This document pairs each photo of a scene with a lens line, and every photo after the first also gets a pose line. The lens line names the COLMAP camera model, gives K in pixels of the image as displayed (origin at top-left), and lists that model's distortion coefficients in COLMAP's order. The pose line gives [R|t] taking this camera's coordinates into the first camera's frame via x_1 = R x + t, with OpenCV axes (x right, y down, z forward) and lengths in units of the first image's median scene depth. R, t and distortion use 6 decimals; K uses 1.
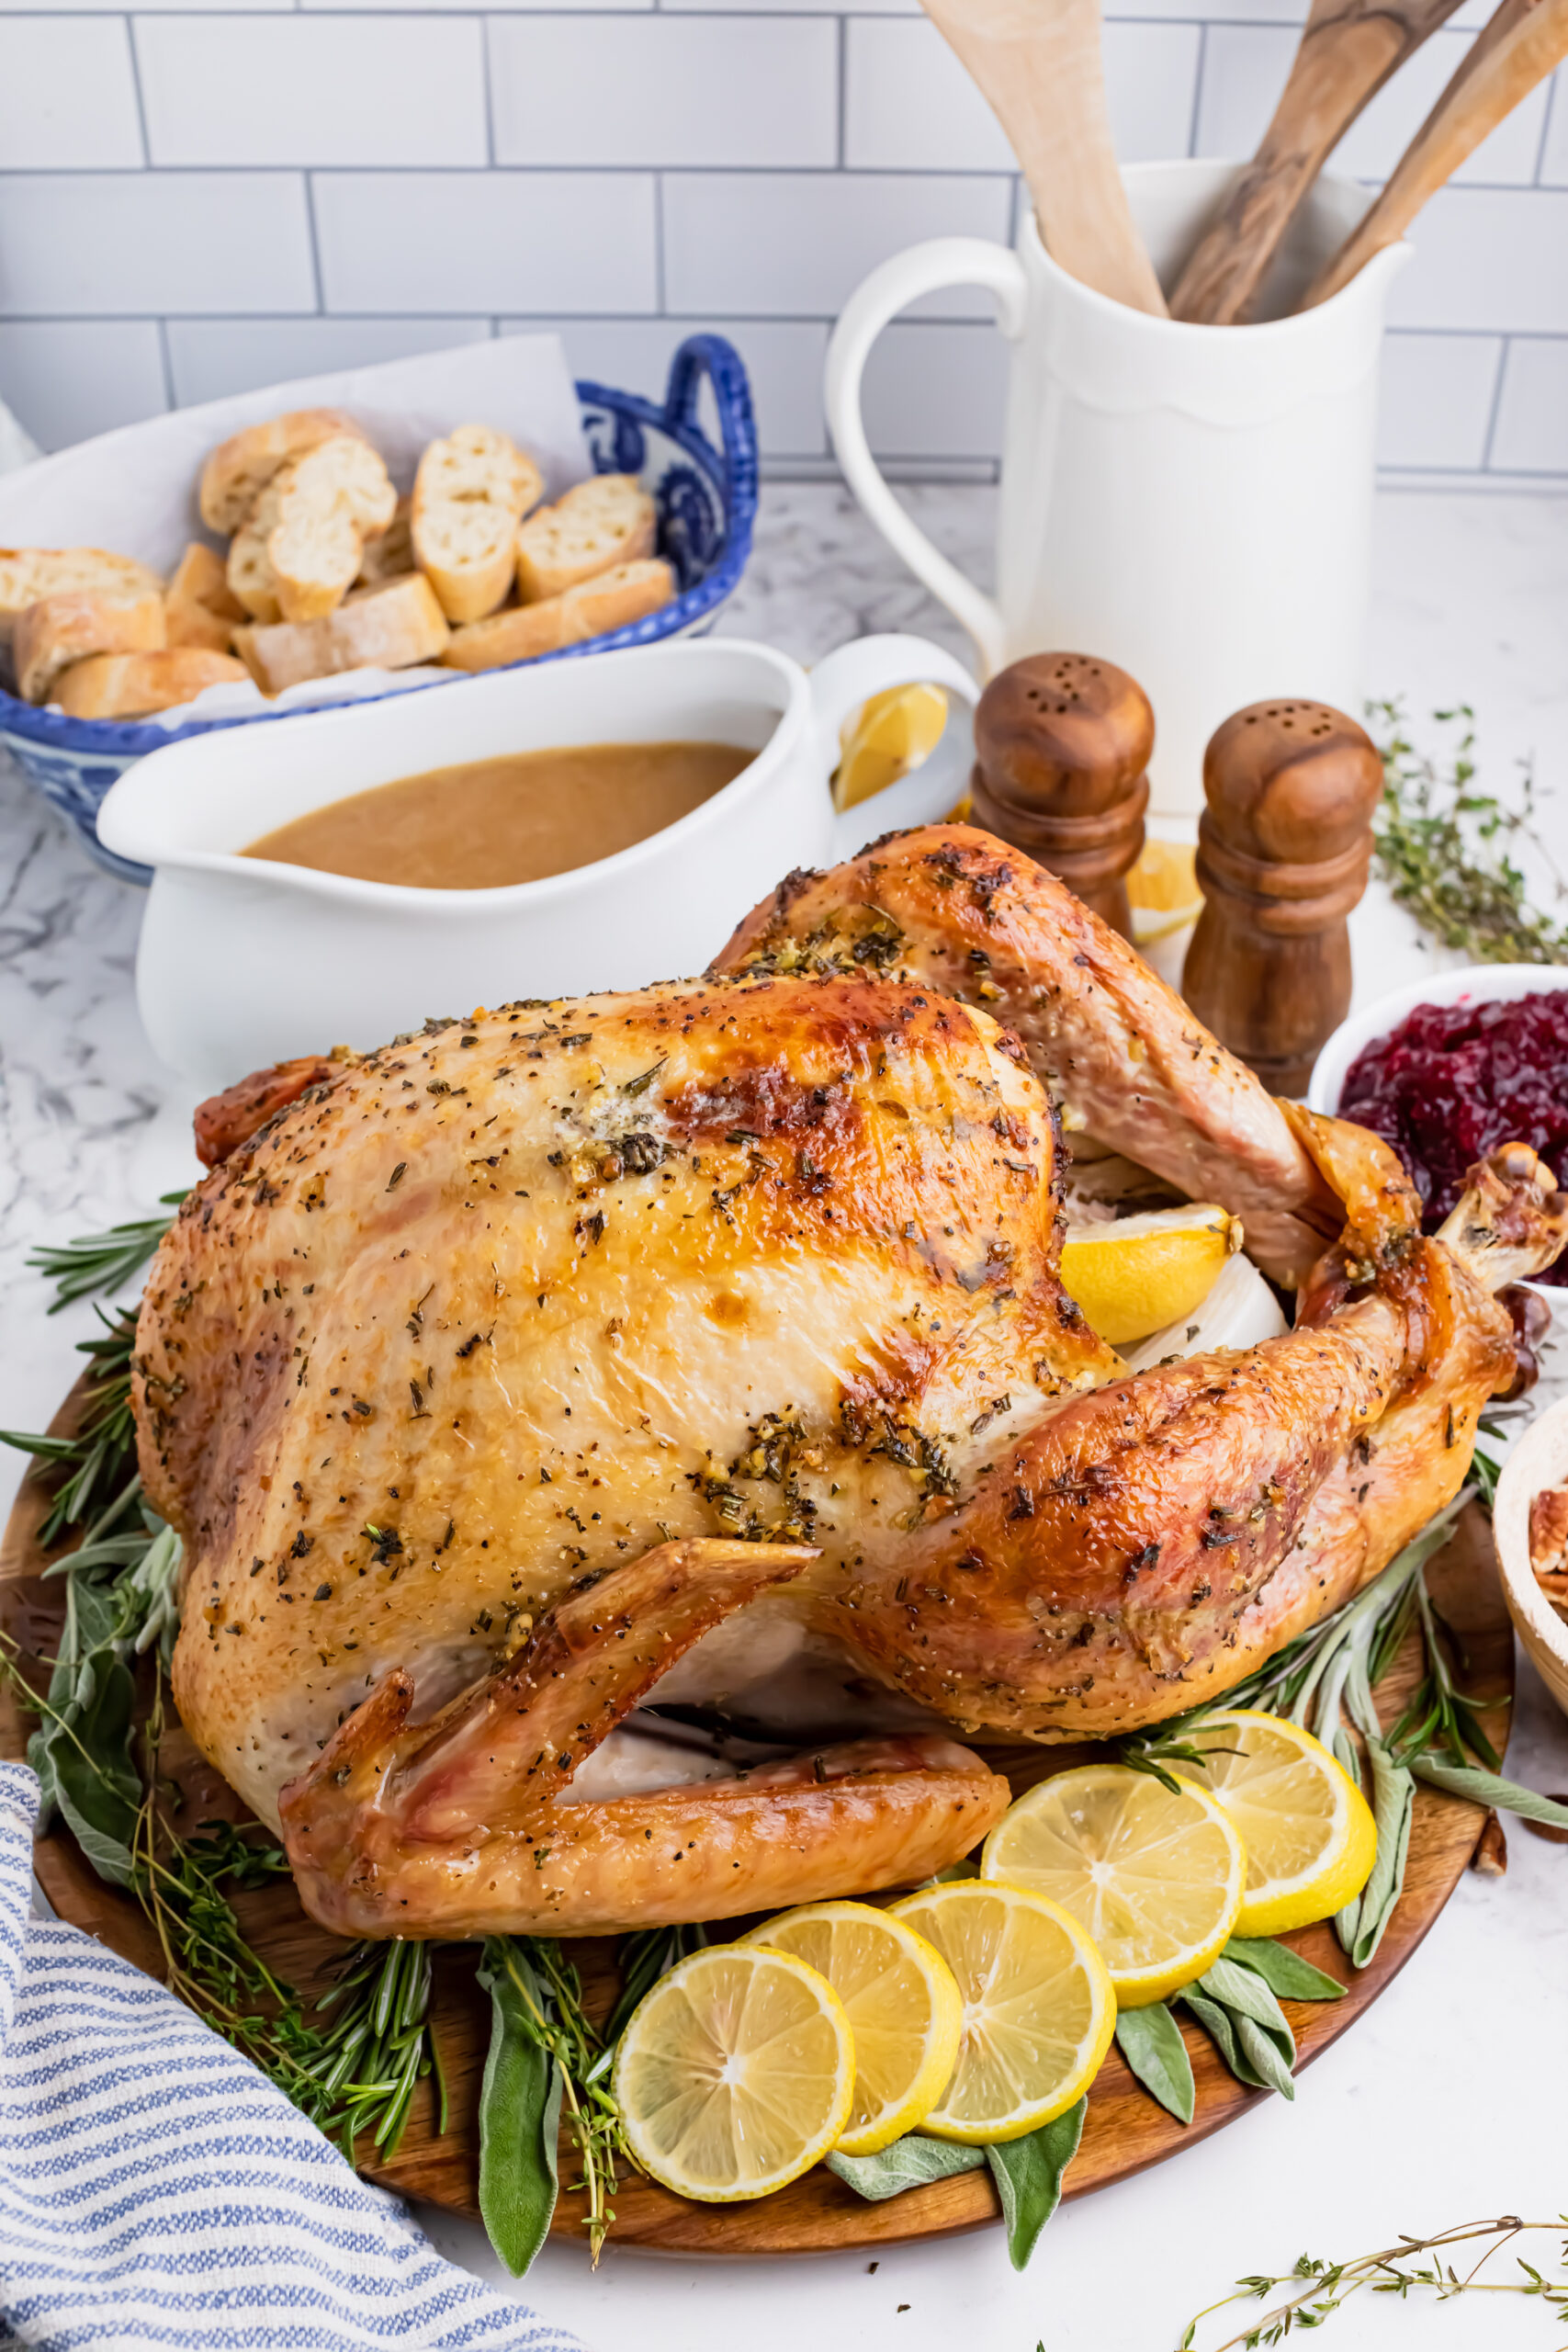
lens RADIAL K [[3551.9, 0, 778.3], [0, 3551.9, 1183.0], [0, 0, 1]] dist [-0.155749, 0.000000]
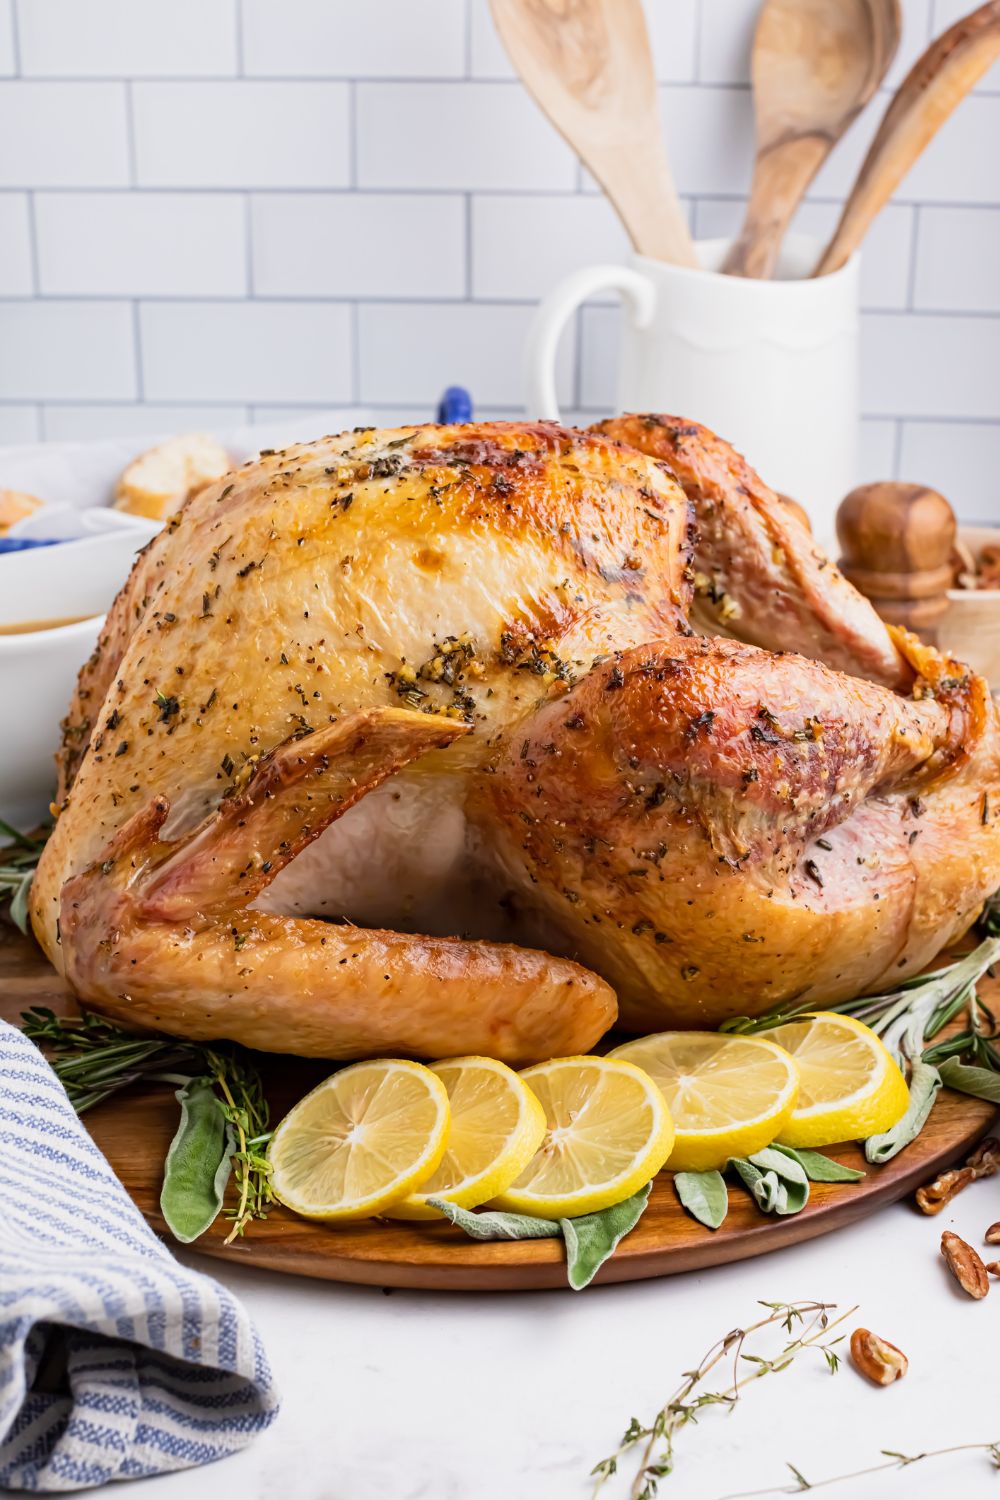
lens RADIAL K [[2265.5, 0, 497.3], [0, 2265.5, 735.7], [0, 0, 1]] dist [-0.155749, 0.000000]
pose [[0.983200, 0.072180, -0.167653, 0.164943], [-0.129038, 0.924483, -0.358720, 0.411321], [0.129100, 0.374327, 0.918266, 0.203421]]
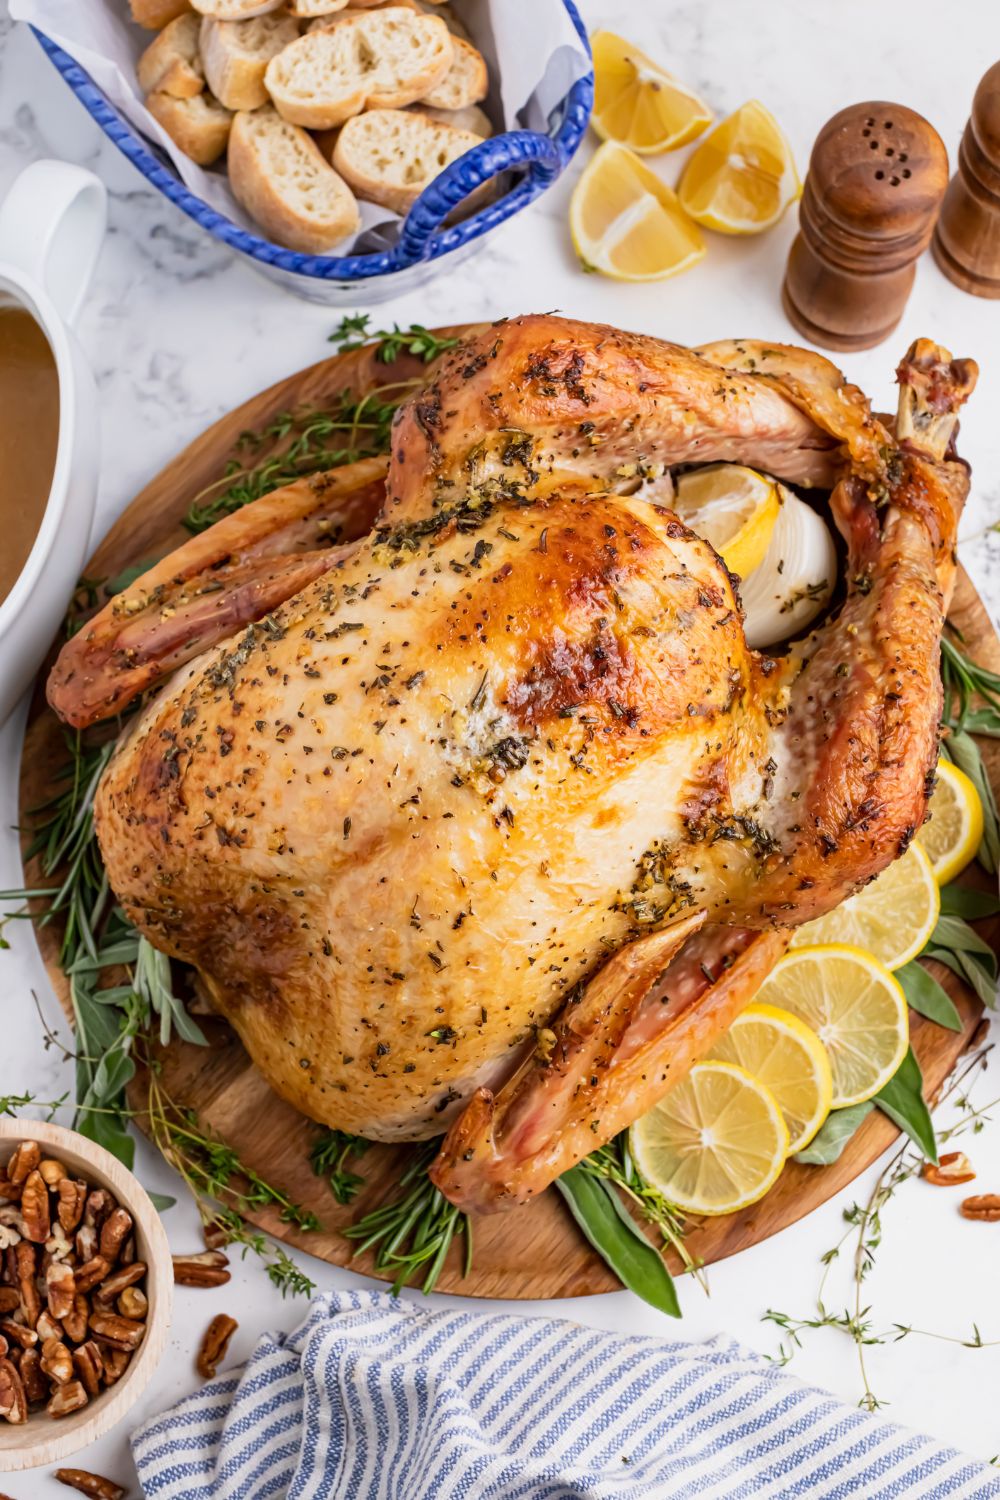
lens RADIAL K [[2265.5, 0, 505.5], [0, 2265.5, 749.0], [0, 0, 1]] dist [-0.155749, 0.000000]
pose [[0.883451, -0.451952, 0.123503, -0.149929], [0.327652, 0.784395, 0.526659, -0.481315], [-0.334900, -0.424811, 0.841058, 0.240647]]
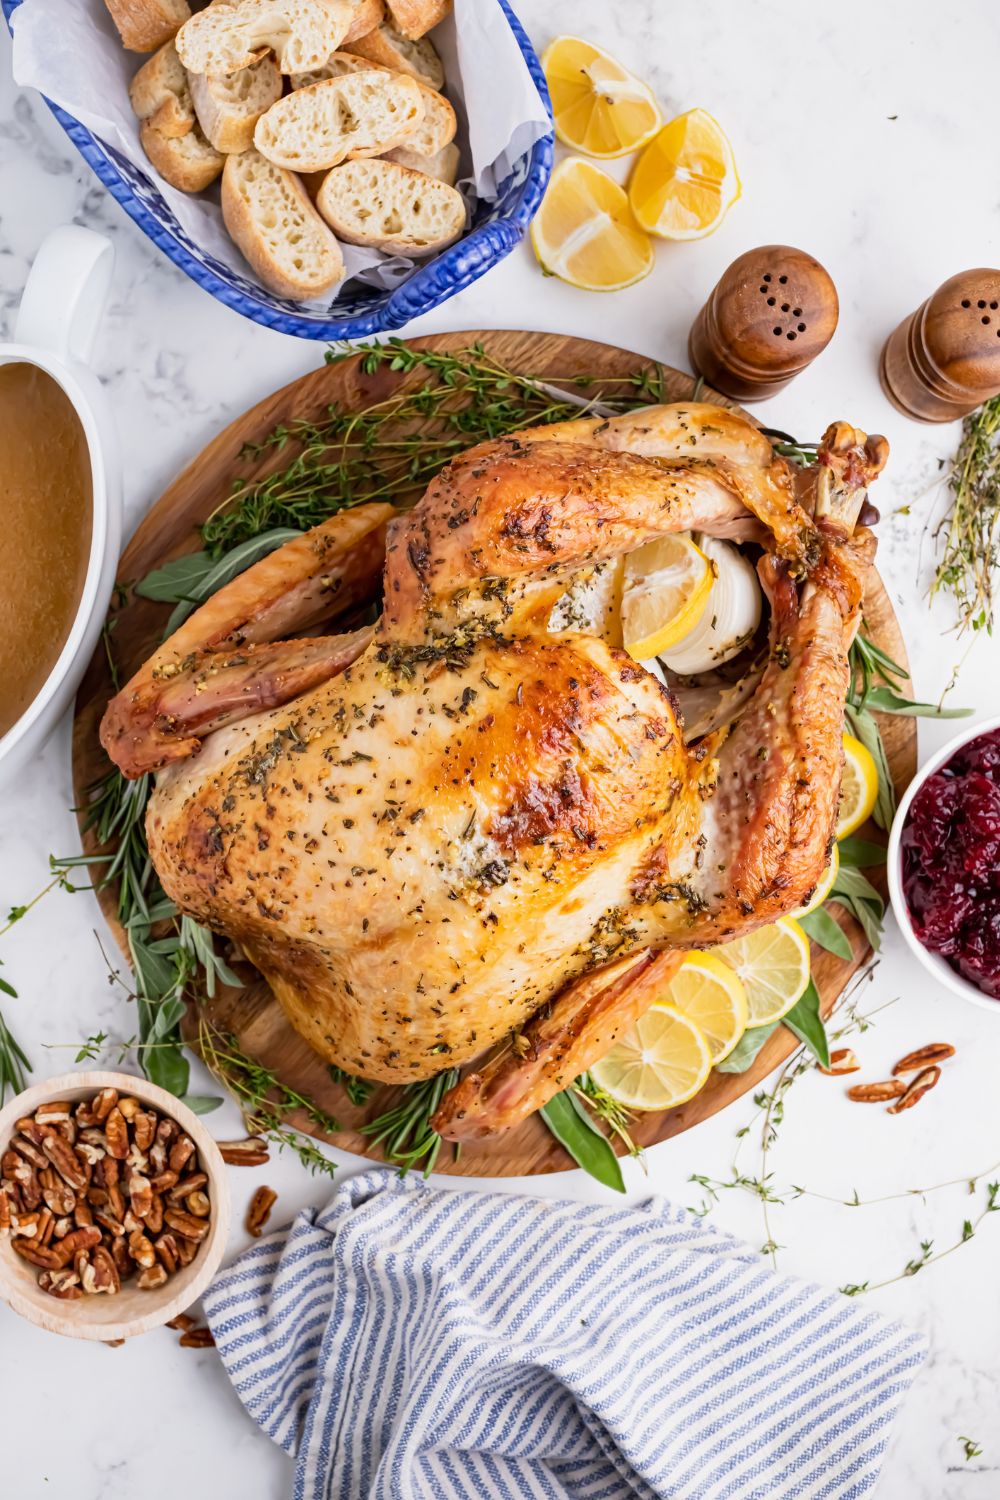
lens RADIAL K [[2265.5, 0, 497.2], [0, 2265.5, 744.7], [0, 0, 1]] dist [-0.155749, 0.000000]
pose [[0.875833, -0.482590, 0.004753, -0.012005], [0.319202, 0.586636, 0.744291, -0.880647], [-0.361976, -0.650358, 0.667839, 0.283310]]
